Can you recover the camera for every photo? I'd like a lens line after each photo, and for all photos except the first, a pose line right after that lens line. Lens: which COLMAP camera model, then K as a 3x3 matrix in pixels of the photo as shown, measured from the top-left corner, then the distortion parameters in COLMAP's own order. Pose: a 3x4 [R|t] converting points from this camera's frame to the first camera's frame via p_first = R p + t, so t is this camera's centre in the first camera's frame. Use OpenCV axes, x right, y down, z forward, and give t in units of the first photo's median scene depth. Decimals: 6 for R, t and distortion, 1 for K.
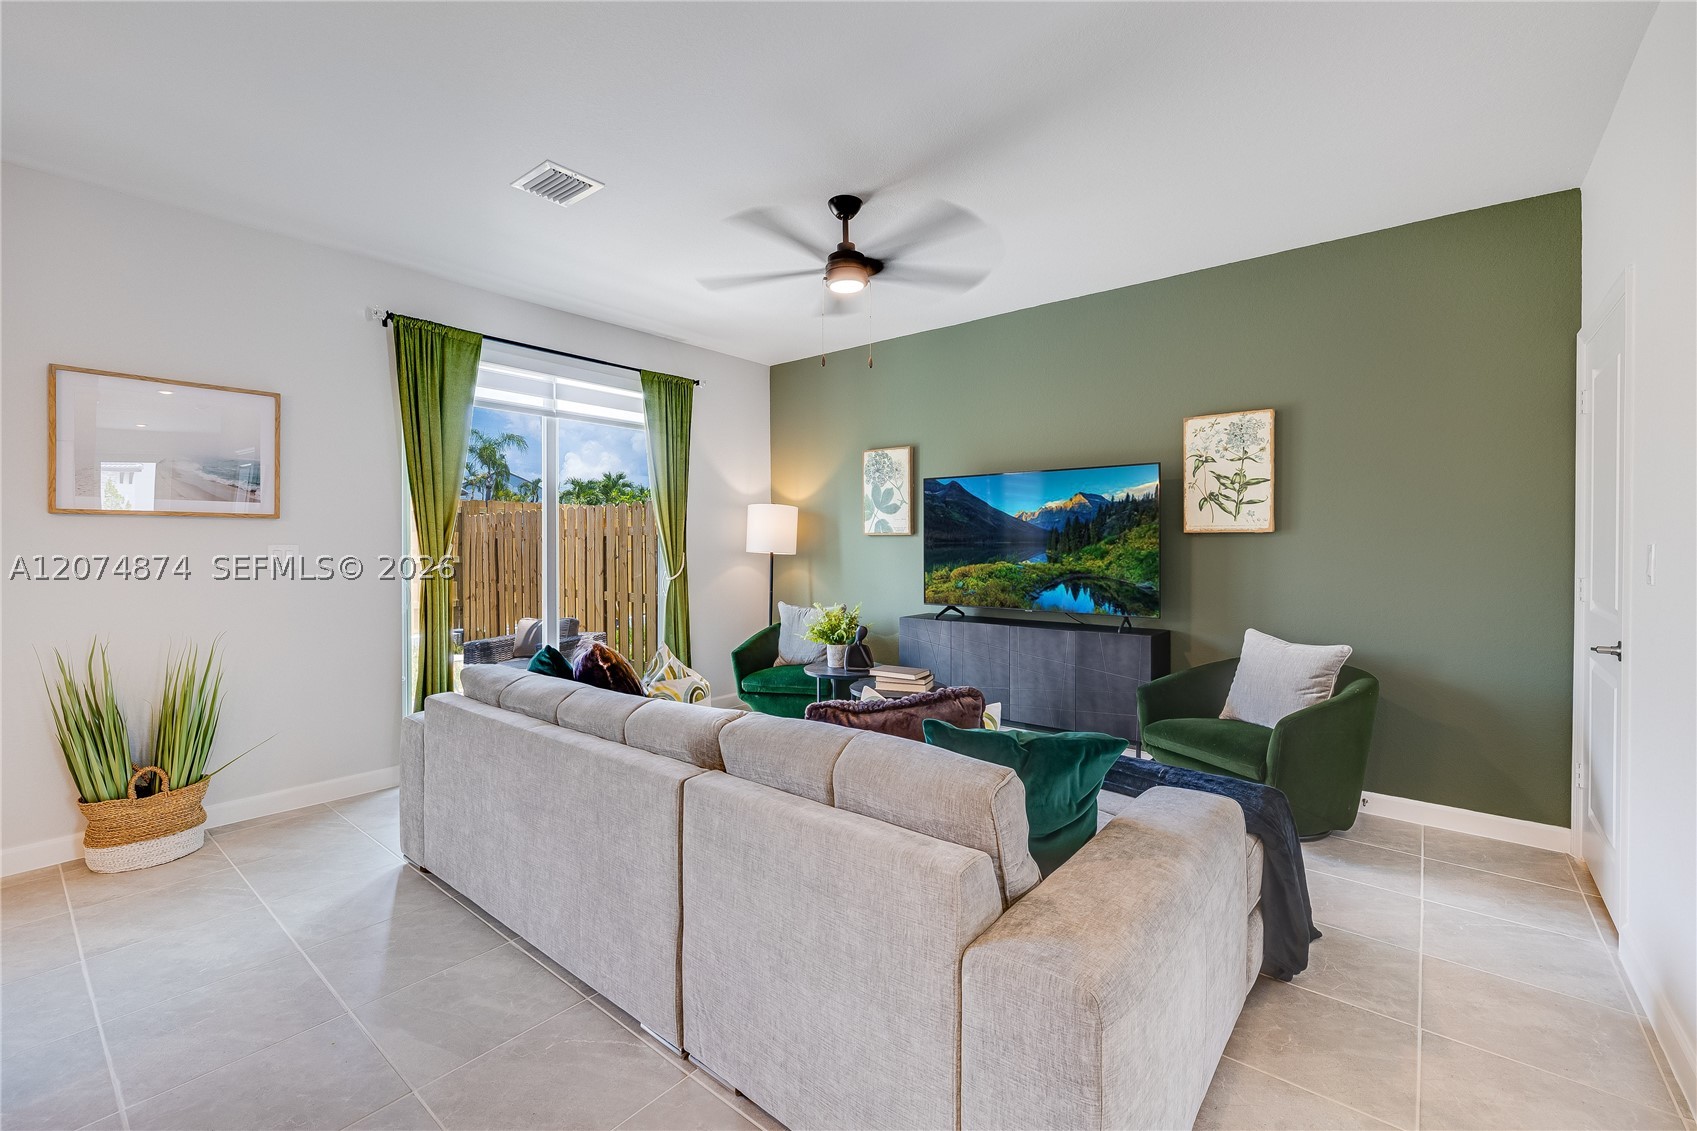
lens RADIAL K [[714.7, 0, 823.2], [0, 714.7, 552.4], [0, 0, 1]] dist [0.001120, -0.000174]
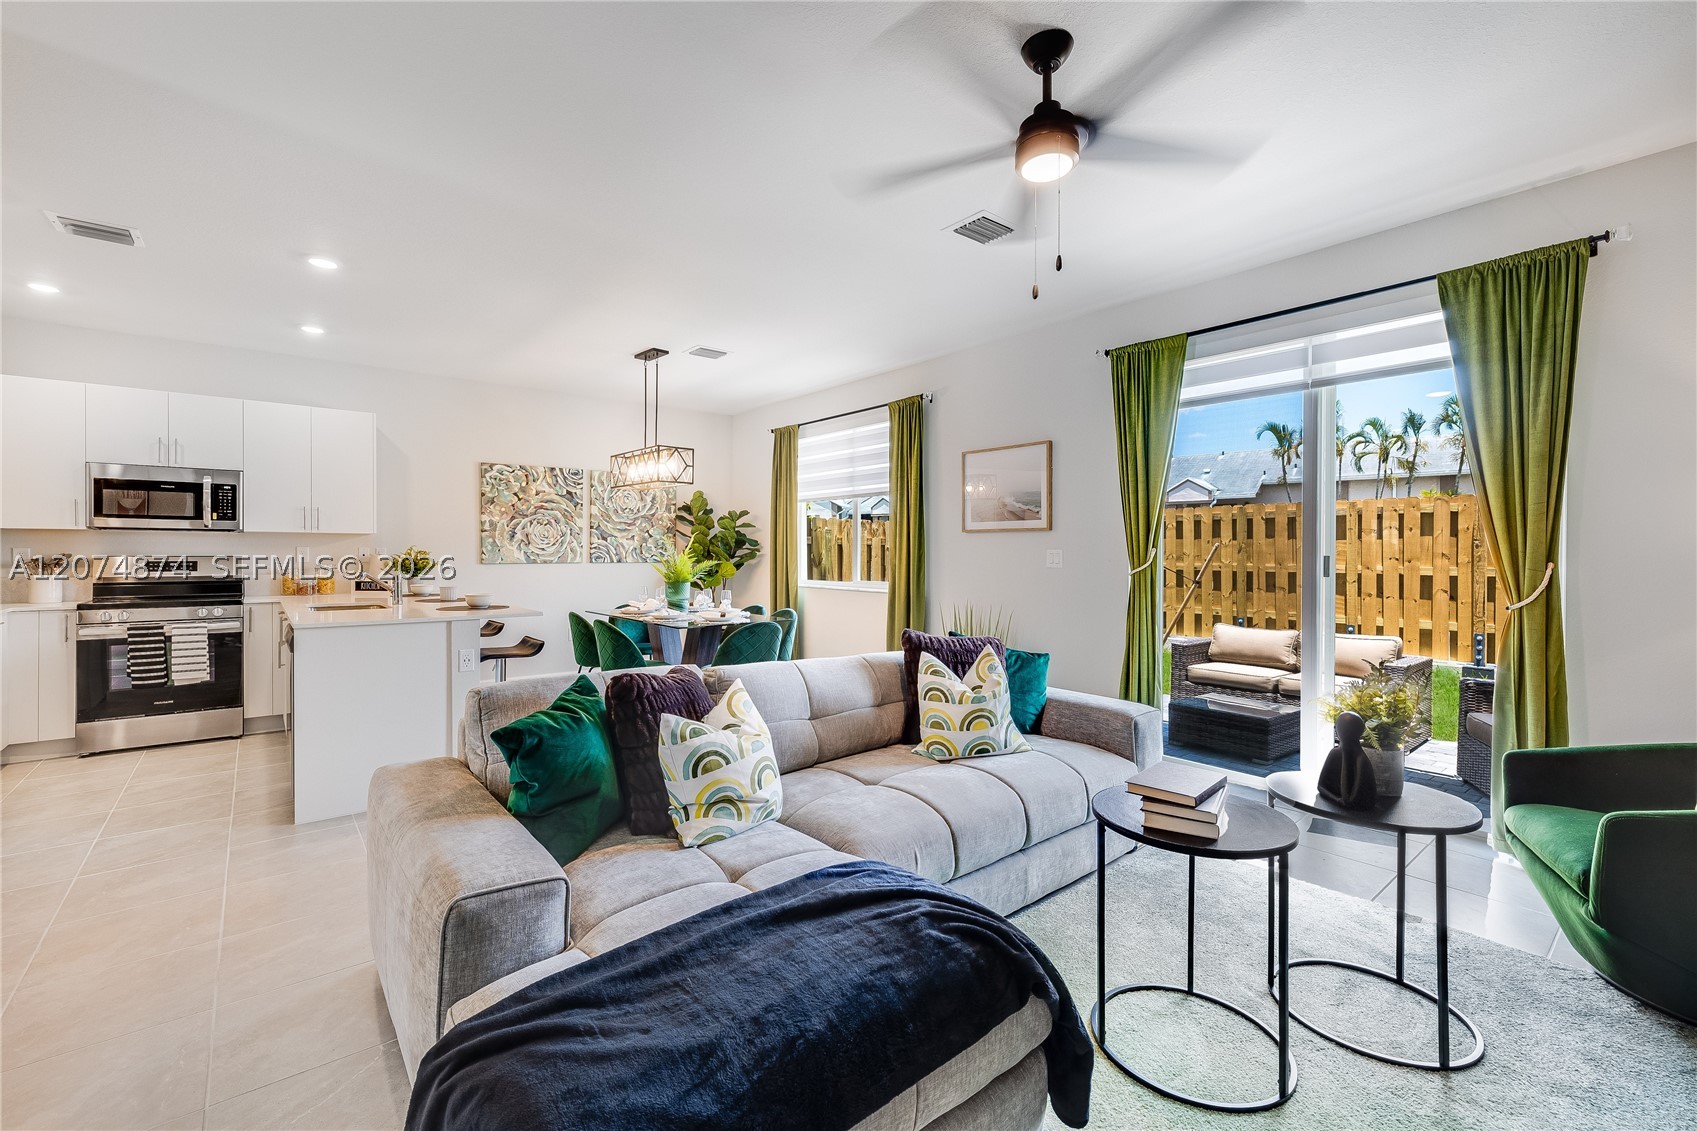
lens RADIAL K [[714.7, 0, 834.0], [0, 714.7, 556.7], [0, 0, 1]] dist [0.001120, -0.000174]
pose [[-0.187175, 0.008343, -0.982291, 0.587347], [-0.014657, 0.999829, 0.011285, -0.005015], [0.982217, 0.016510, -0.187020, 0.734828]]
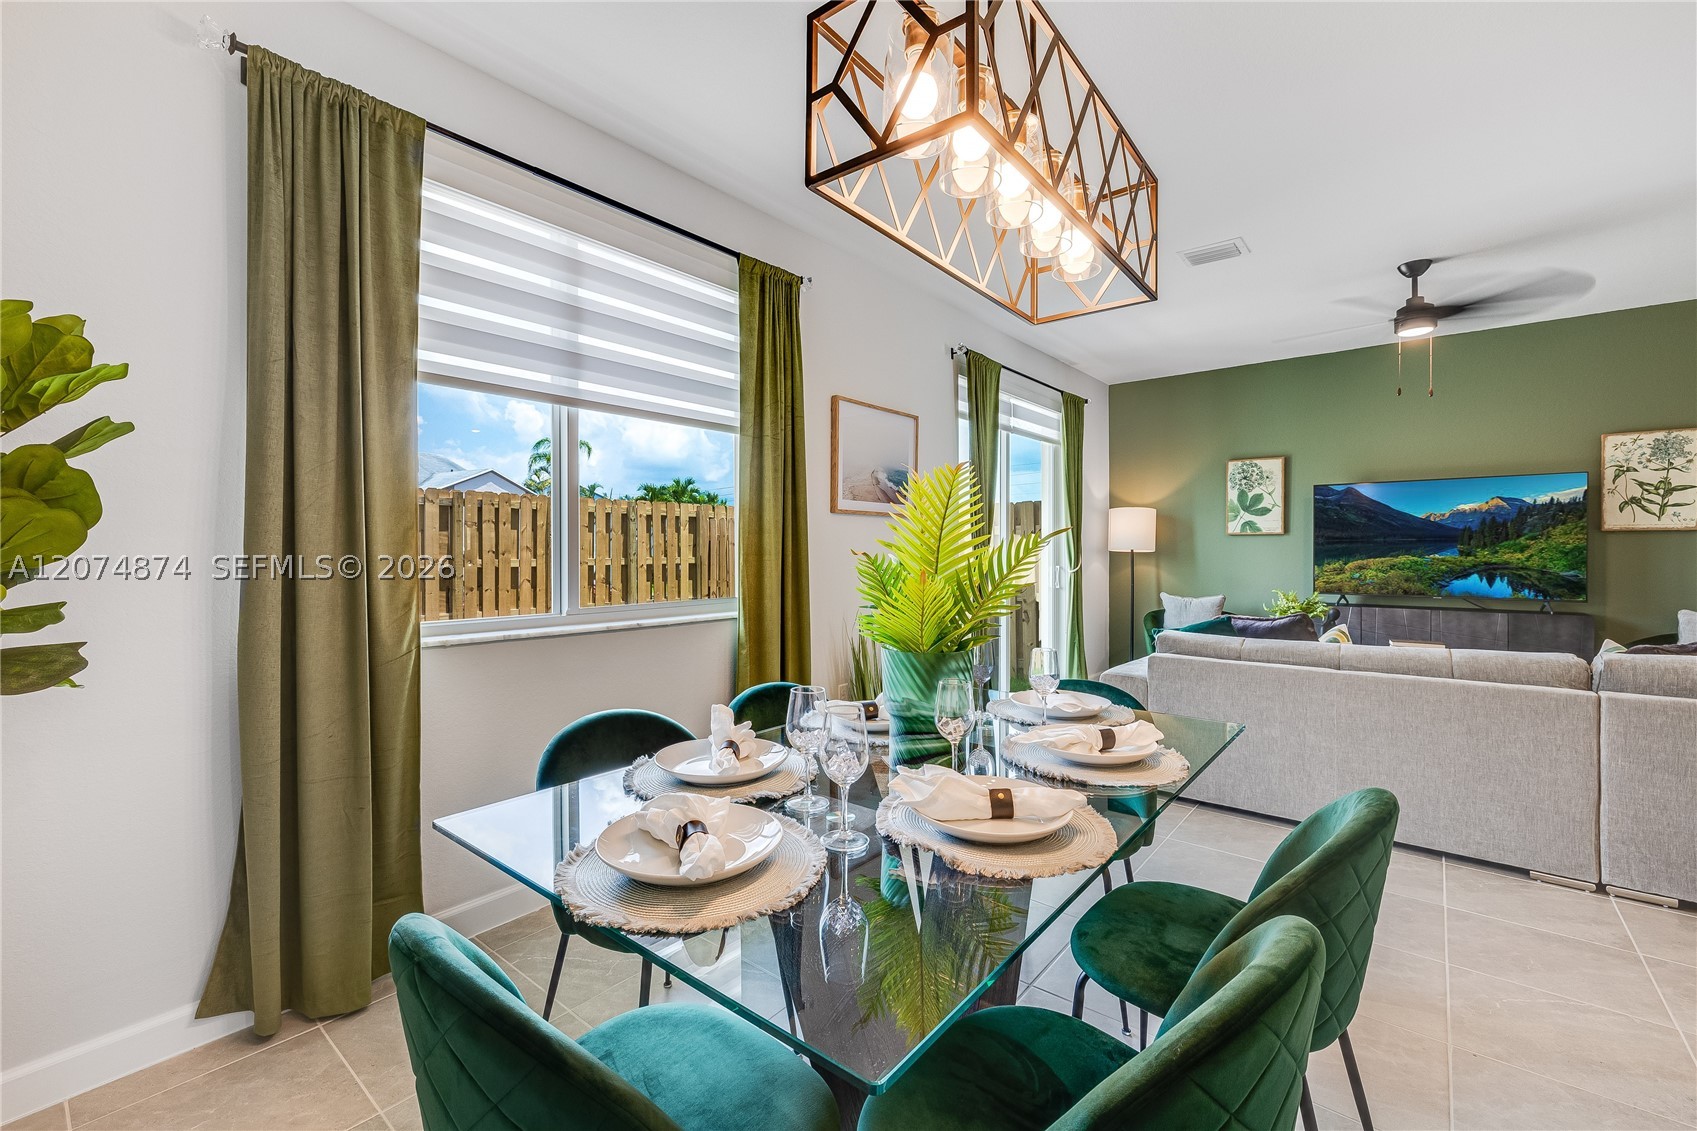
lens RADIAL K [[714.7, 0, 827.3], [0, 714.7, 554.7], [0, 0, 1]] dist [0.001120, -0.000174]
pose [[0.999995, 0.000342, -0.003146, -0.786884], [-0.000357, 0.999989, -0.004641, 0.019360], [0.003144, 0.004642, 0.999984, -0.202628]]
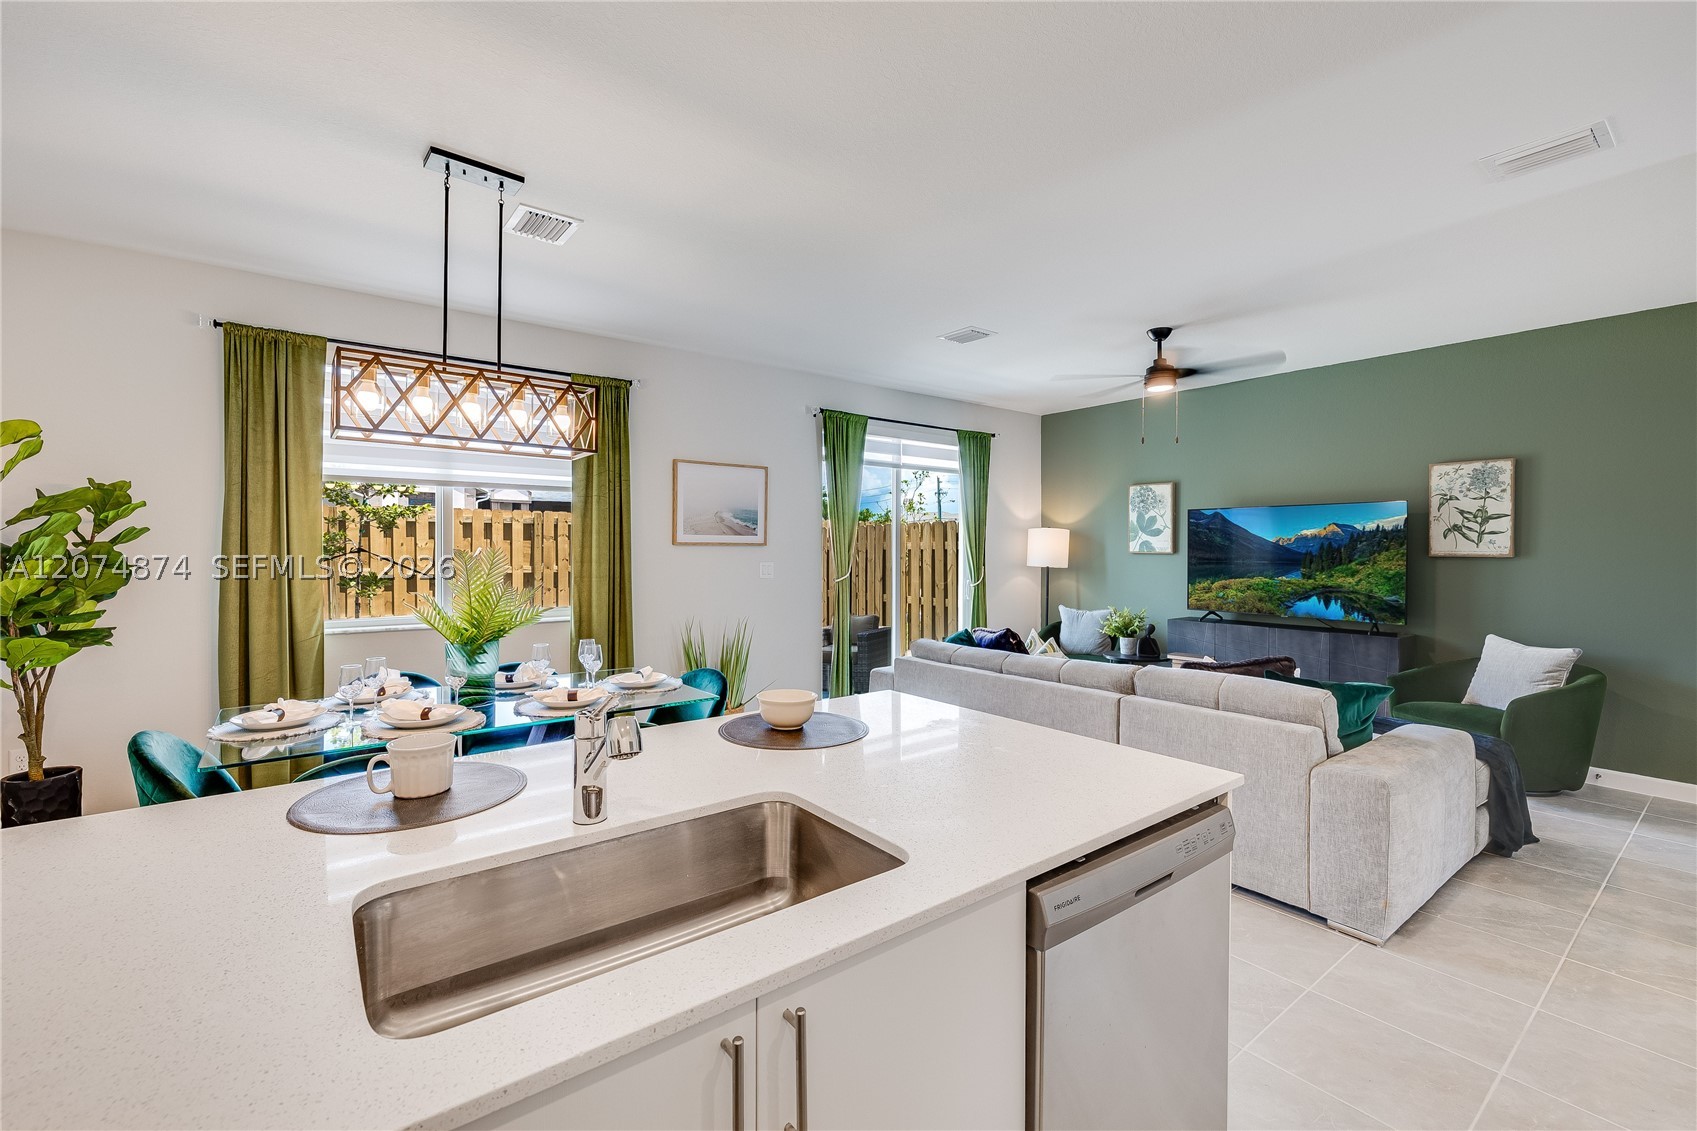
lens RADIAL K [[714.7, 0, 830.5], [0, 714.7, 555.6], [0, 0, 1]] dist [0.001120, -0.000174]
pose [[0.974567, 0.006151, -0.224012, -0.229986], [-0.006409, 0.999979, -0.000422, -0.021550], [0.224005, 0.001846, 0.974586, -0.442495]]
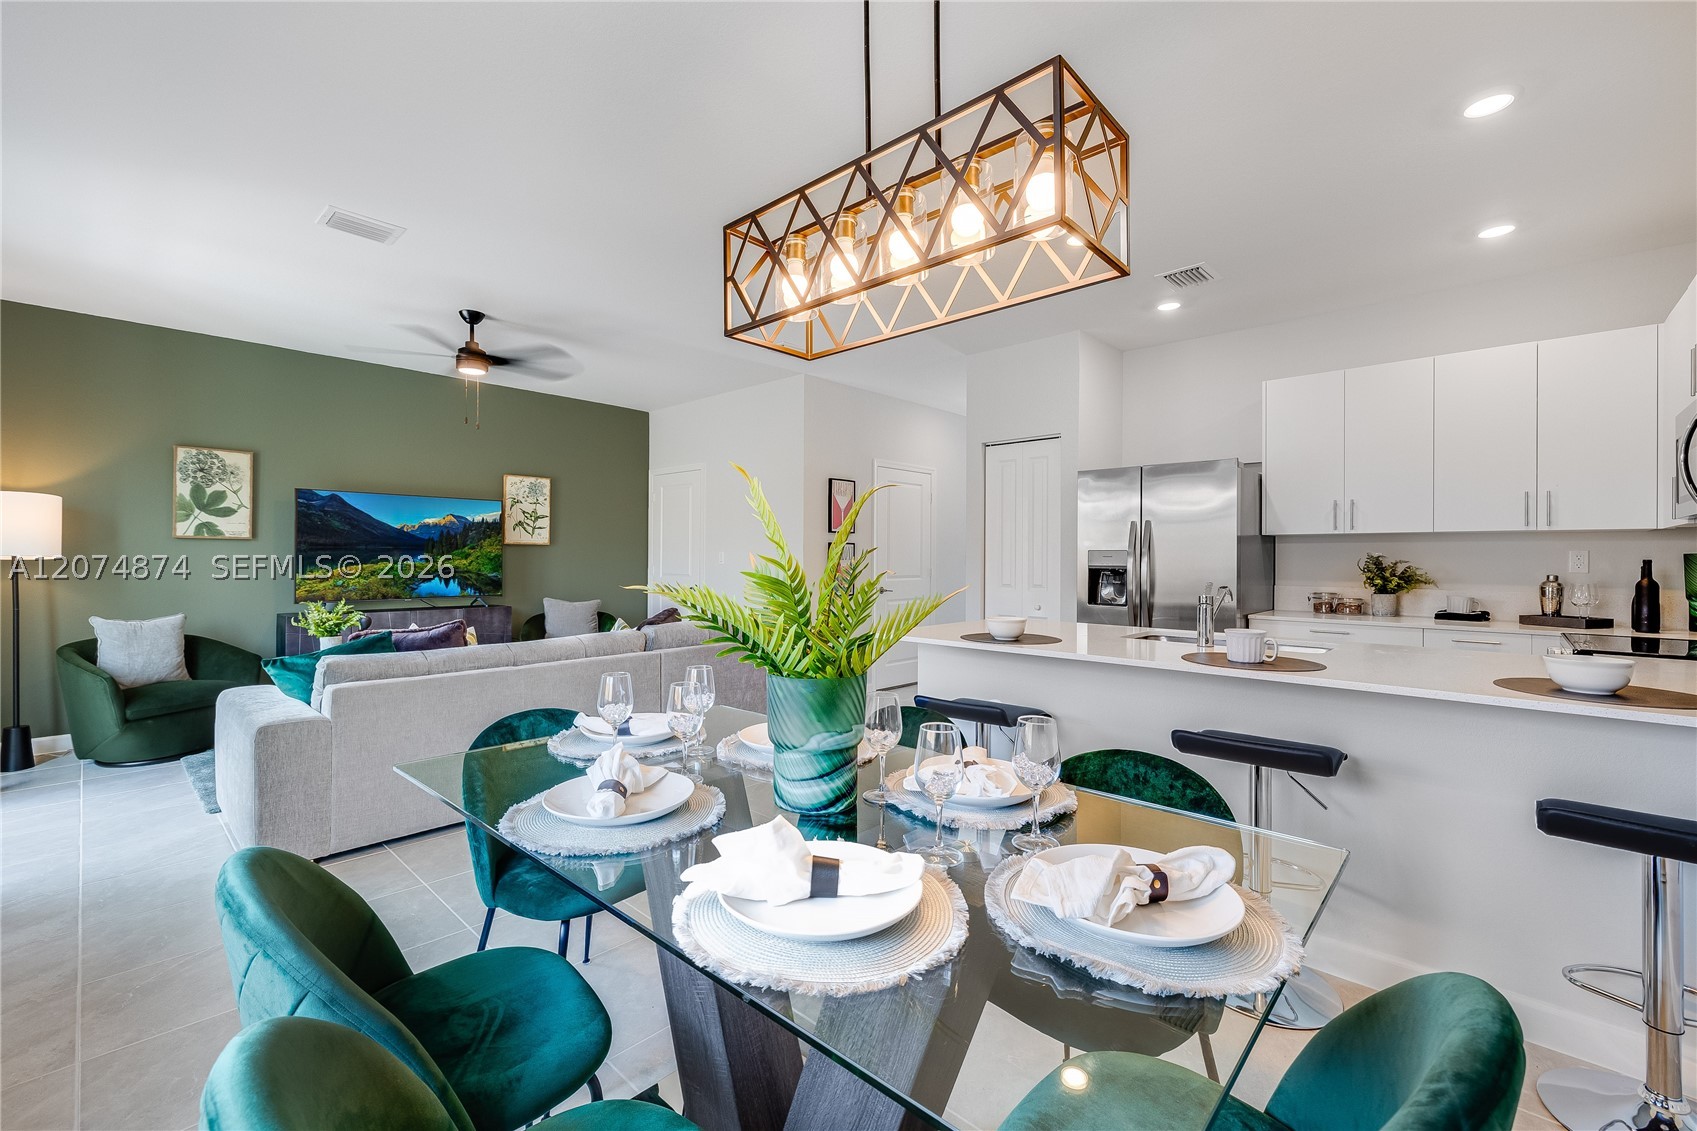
lens RADIAL K [[714.7, 0, 840.5], [0, 714.7, 553.0], [0, 0, 1]] dist [0.001120, -0.000174]
pose [[0.051548, 0.007469, 0.998643, -1.098566], [0.007753, 0.999939, -0.007879, 0.013013], [-0.998640, 0.008148, 0.051487, 0.140180]]
